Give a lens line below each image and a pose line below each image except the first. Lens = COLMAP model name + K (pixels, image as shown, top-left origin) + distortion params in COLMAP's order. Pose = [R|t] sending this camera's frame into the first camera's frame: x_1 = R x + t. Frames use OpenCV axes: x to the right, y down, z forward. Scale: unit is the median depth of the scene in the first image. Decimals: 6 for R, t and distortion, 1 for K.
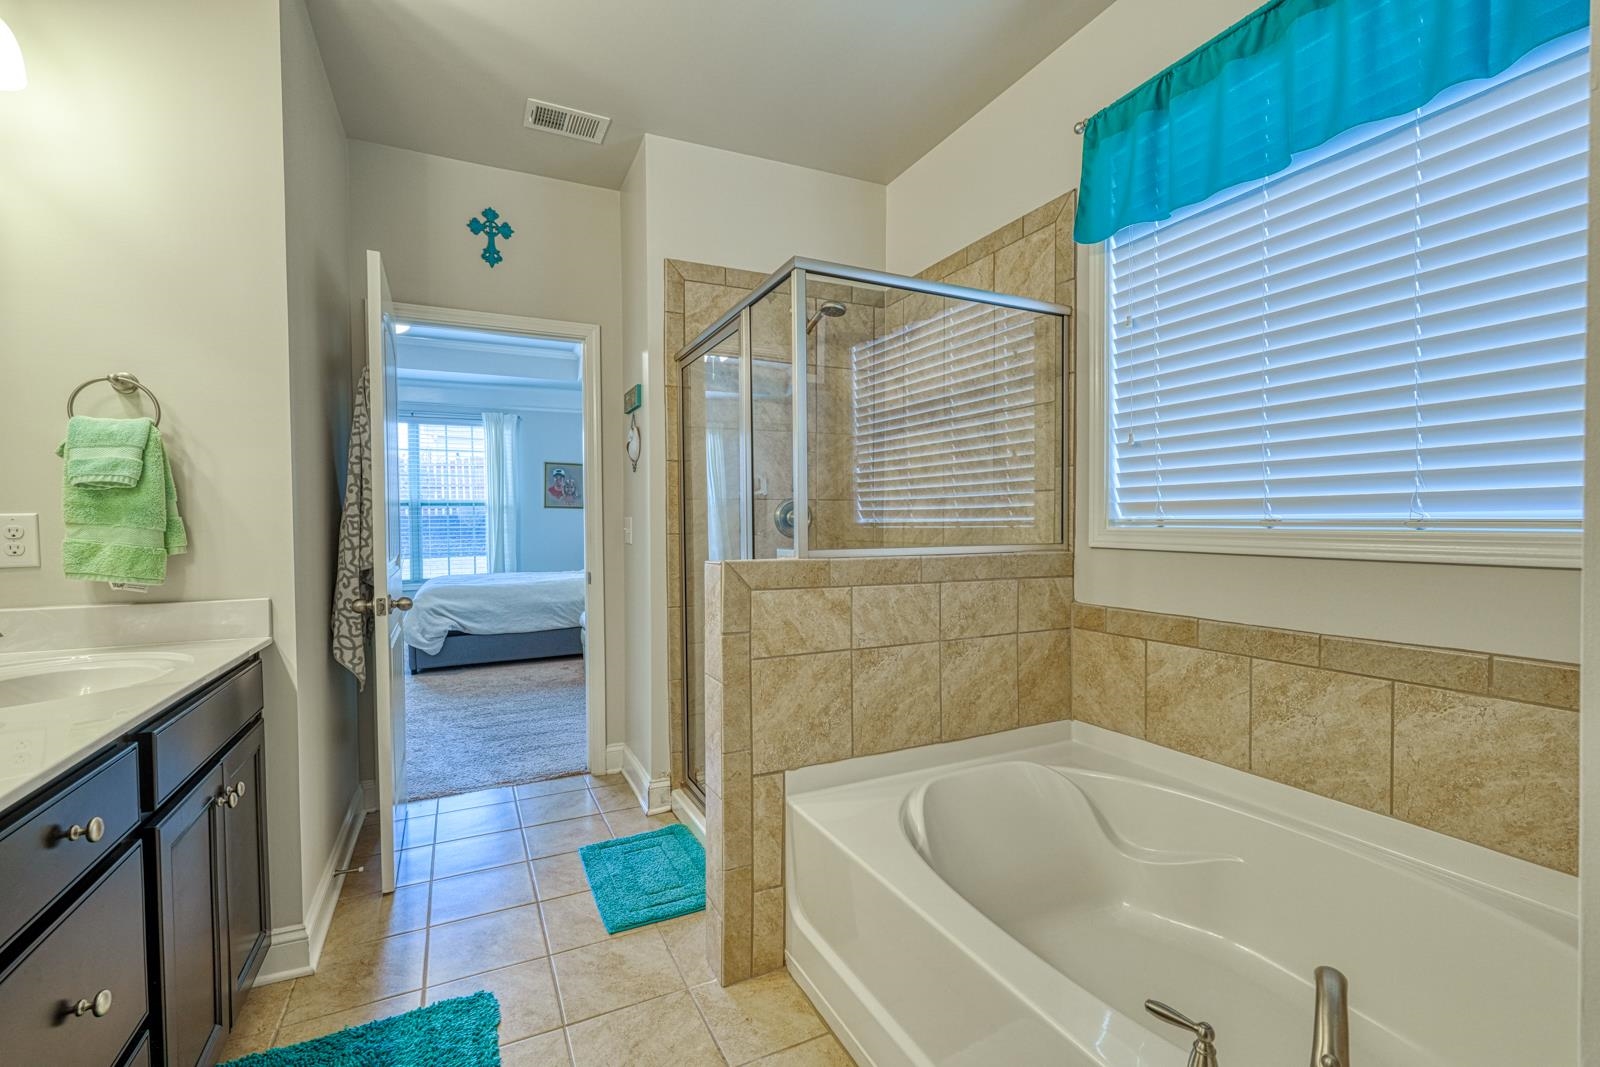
lens RADIAL K [[705.0, 0, 807.5], [0, 705.0, 539.5], [0, 0, 1]] dist [0.002777, -0.000135]
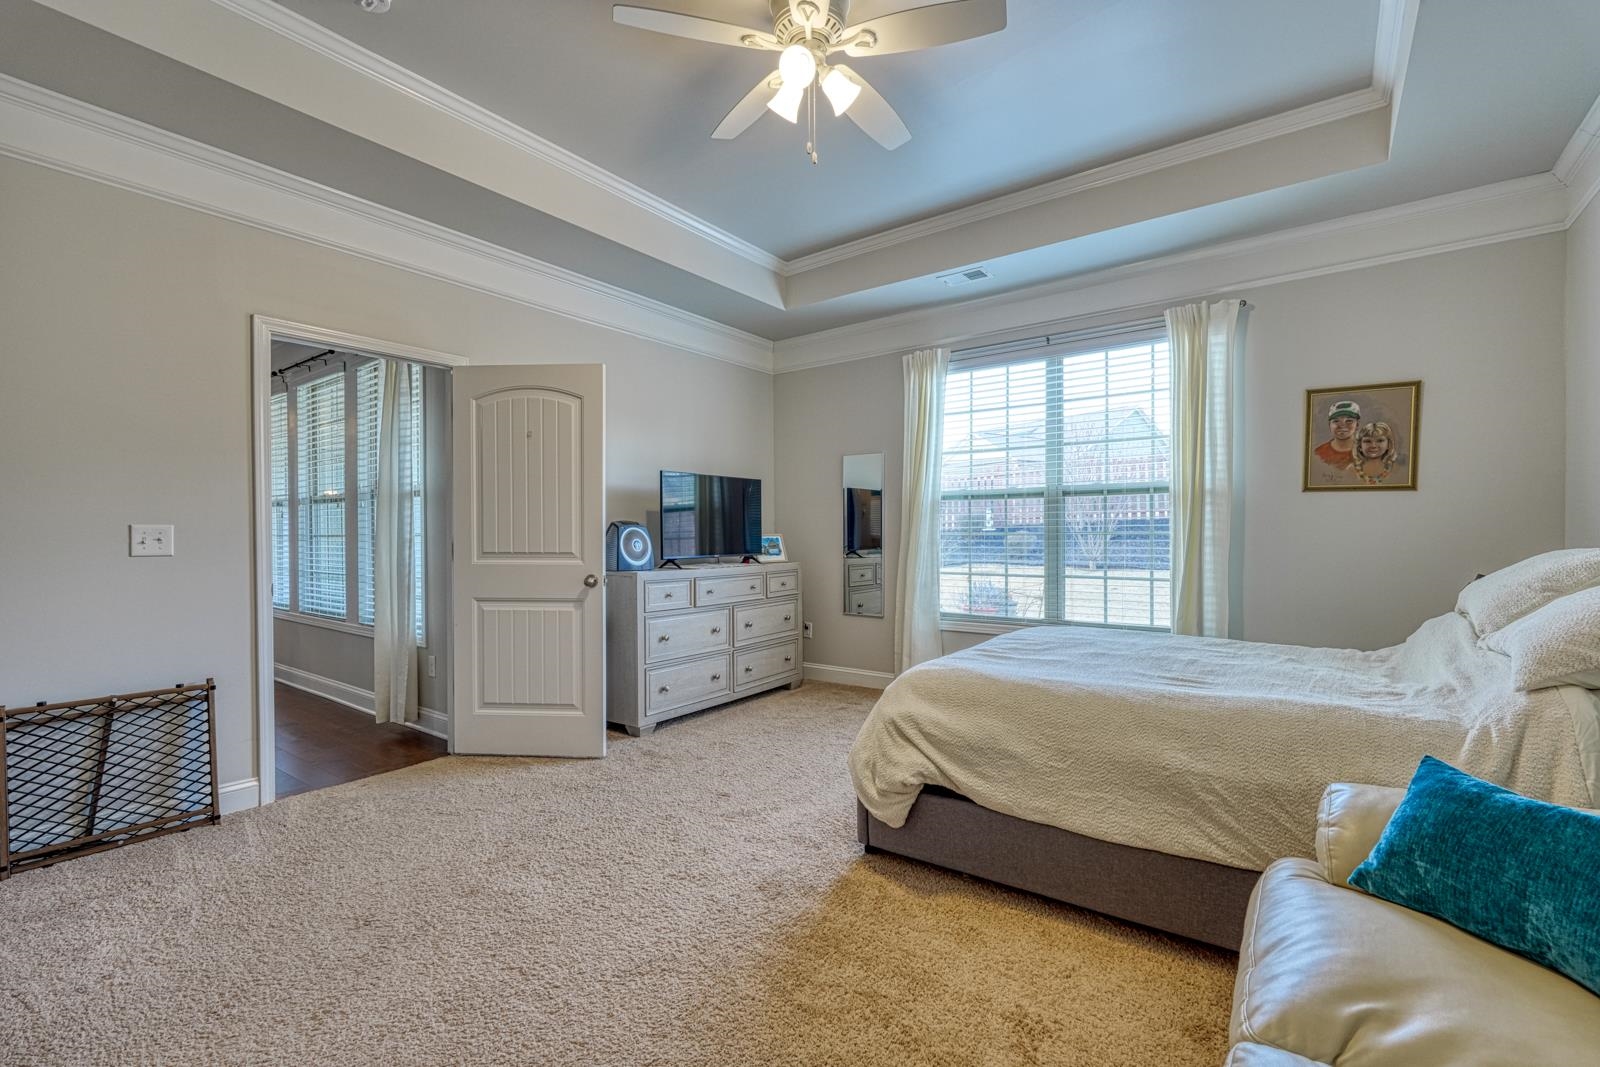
lens RADIAL K [[705.0, 0, 809.6], [0, 705.0, 530.0], [0, 0, 1]] dist [0.002777, -0.000135]
pose [[0.458690, 0.003840, -0.888588, -0.339993], [-0.020712, 0.999765, -0.006370, -0.030699], [0.888355, 0.021326, 0.458662, 1.500222]]
